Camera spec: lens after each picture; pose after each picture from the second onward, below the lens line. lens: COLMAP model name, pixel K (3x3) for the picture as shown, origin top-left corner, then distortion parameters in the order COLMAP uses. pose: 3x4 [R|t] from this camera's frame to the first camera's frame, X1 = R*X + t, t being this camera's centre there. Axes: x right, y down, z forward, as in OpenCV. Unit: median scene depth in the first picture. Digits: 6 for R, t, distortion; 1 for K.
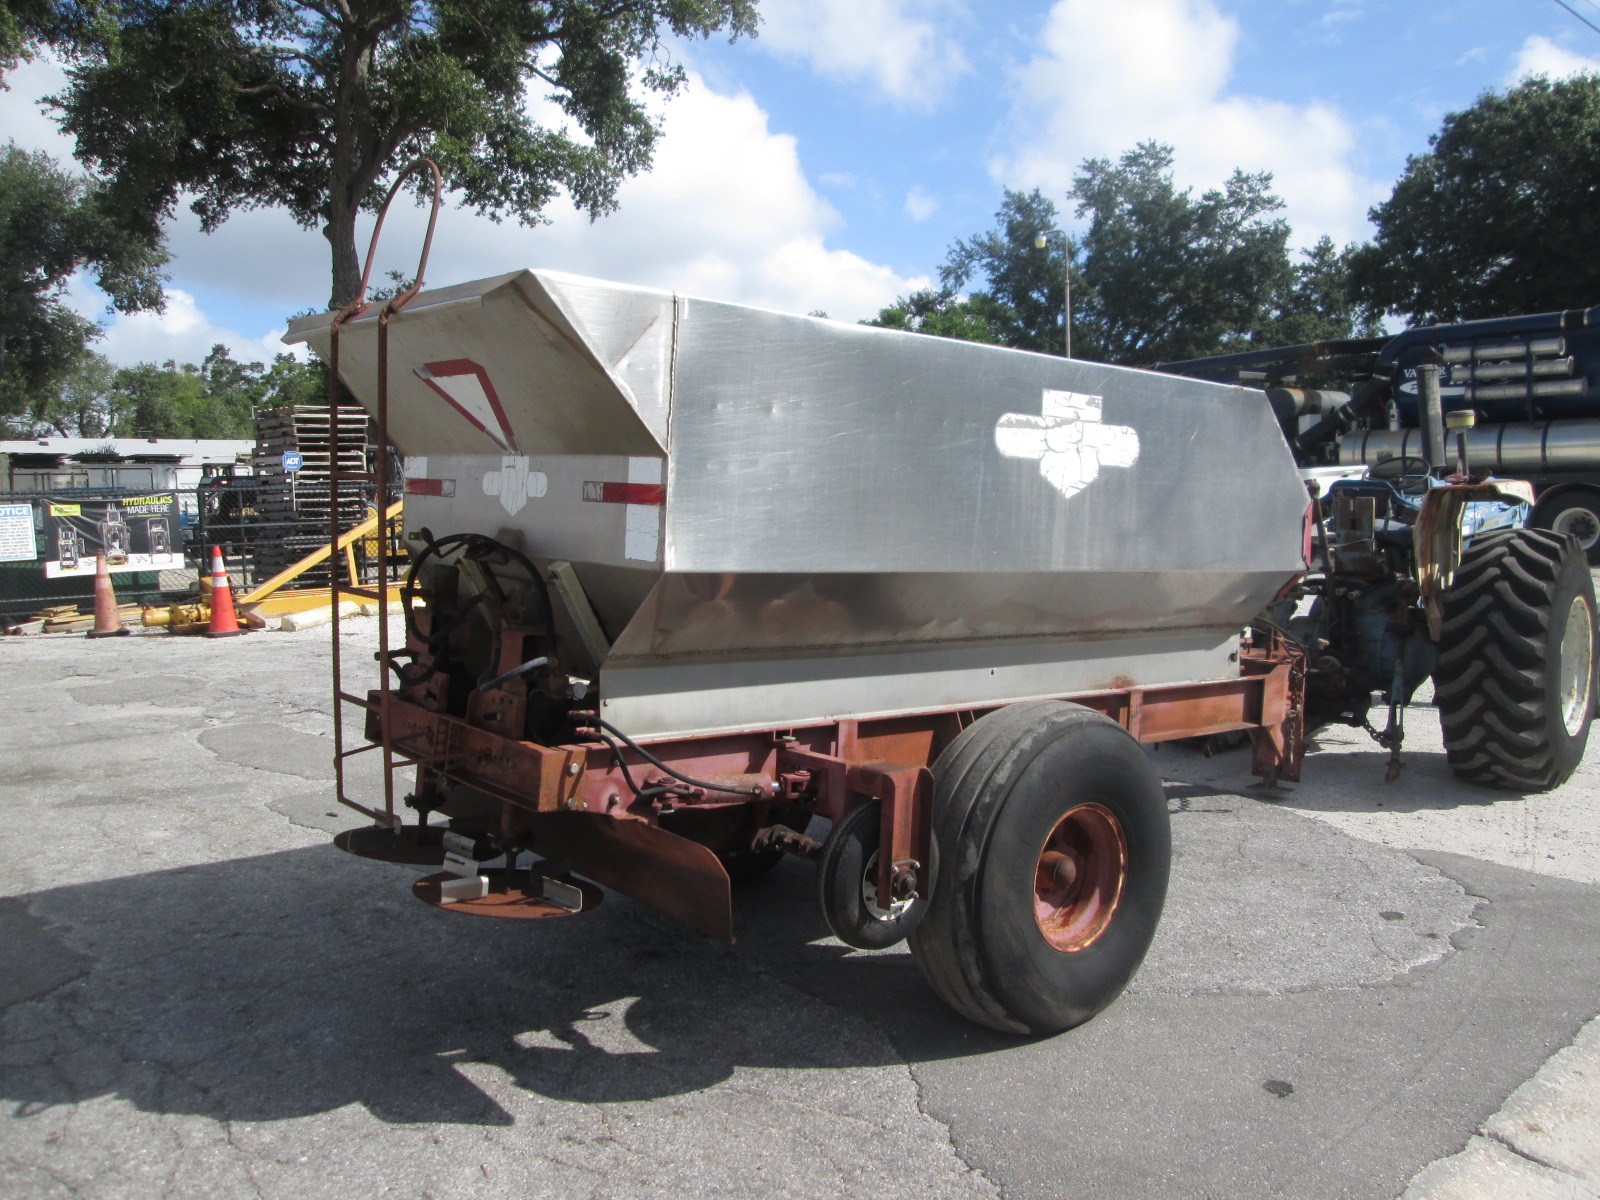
lens RADIAL K [[1306.5, 0, 772.5], [0, 1306.5, 597.4], [0, 0, 1]] dist [-0.029532, -0.006387]
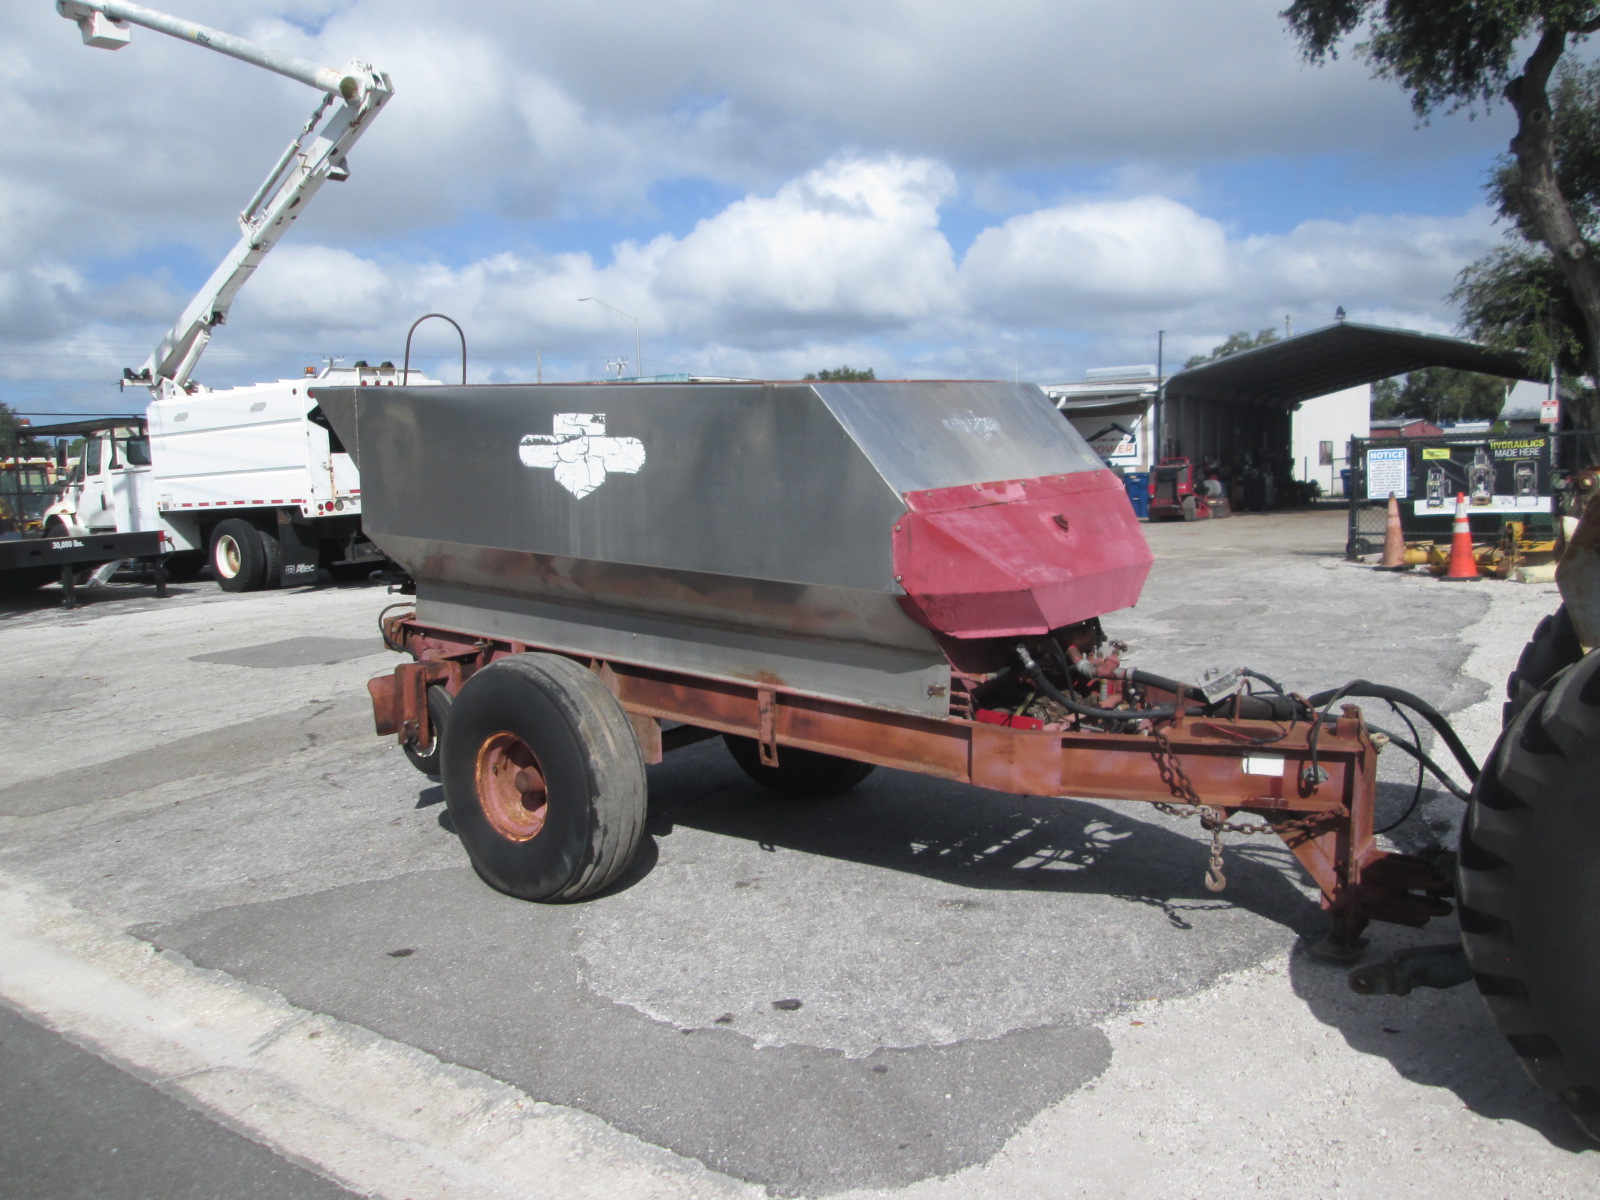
lens RADIAL K [[1275.1, 0, 800.0], [0, 1275.1, 600.0], [0, 0, 1]] dist [-0.010933, -0.000748]
pose [[0.199251, 0.118304, -0.972781, 1.121424], [-0.052863, 0.992538, 0.109878, -0.096279], [0.978522, 0.029531, 0.204018, 0.740529]]
